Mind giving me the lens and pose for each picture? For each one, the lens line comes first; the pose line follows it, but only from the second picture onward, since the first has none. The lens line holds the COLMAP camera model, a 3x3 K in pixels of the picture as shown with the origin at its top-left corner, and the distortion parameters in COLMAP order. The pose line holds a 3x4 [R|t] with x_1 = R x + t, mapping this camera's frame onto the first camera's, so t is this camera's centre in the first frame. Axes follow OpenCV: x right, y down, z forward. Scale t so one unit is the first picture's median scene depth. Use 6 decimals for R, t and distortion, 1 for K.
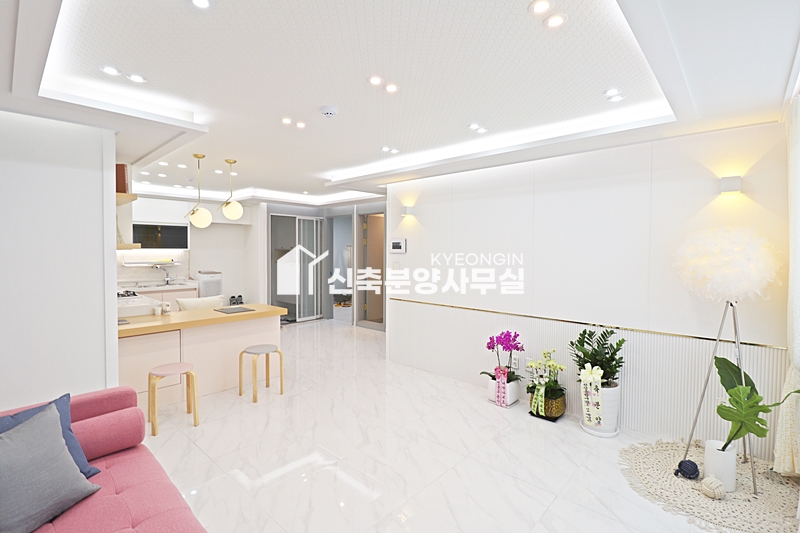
lens RADIAL K [[373.6, 0, 400.3], [0, 373.6, 259.6], [0, 0, 1]] dist [-0.001324, -0.012699]
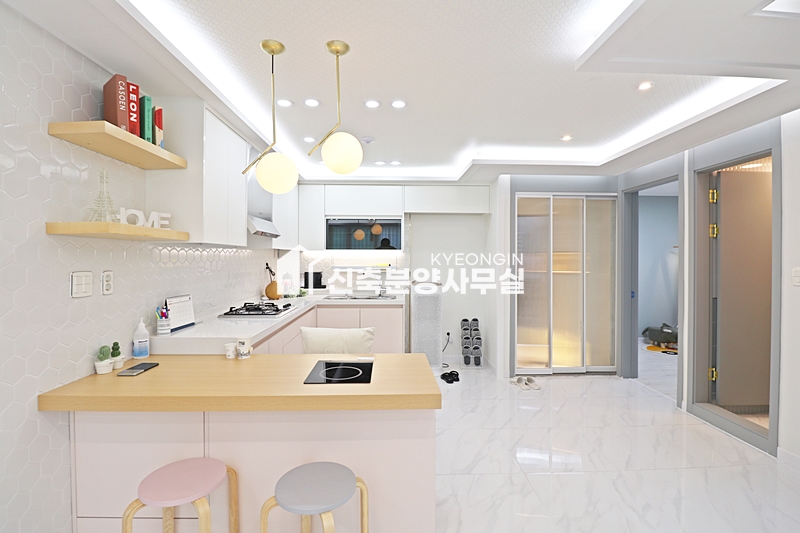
lens RADIAL K [[369.6, 0, 400.2], [0, 369.6, 259.2], [0, 0, 1]] dist [-0.003613, -0.011575]
pose [[0.697544, -0.002121, -0.716539, -0.044206], [-0.018203, 0.999620, -0.020679, 0.004368], [0.716311, 0.027468, 0.697240, 0.451724]]
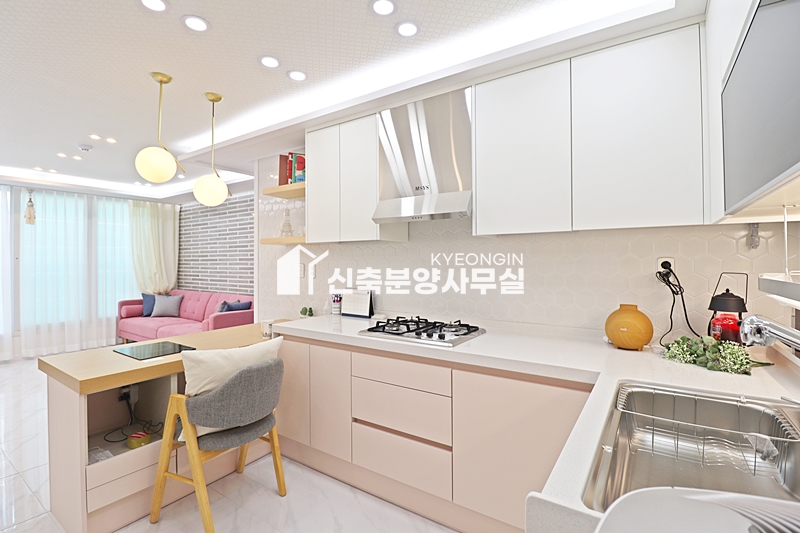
lens RADIAL K [[373.6, 0, 400.3], [0, 373.6, 259.6], [0, 0, 1]] dist [-0.001324, -0.012699]
pose [[-0.989484, -0.002509, -0.144618, -0.442985], [-0.005606, 0.999763, 0.021012, -0.004677], [0.144531, 0.021602, -0.989264, 0.975392]]
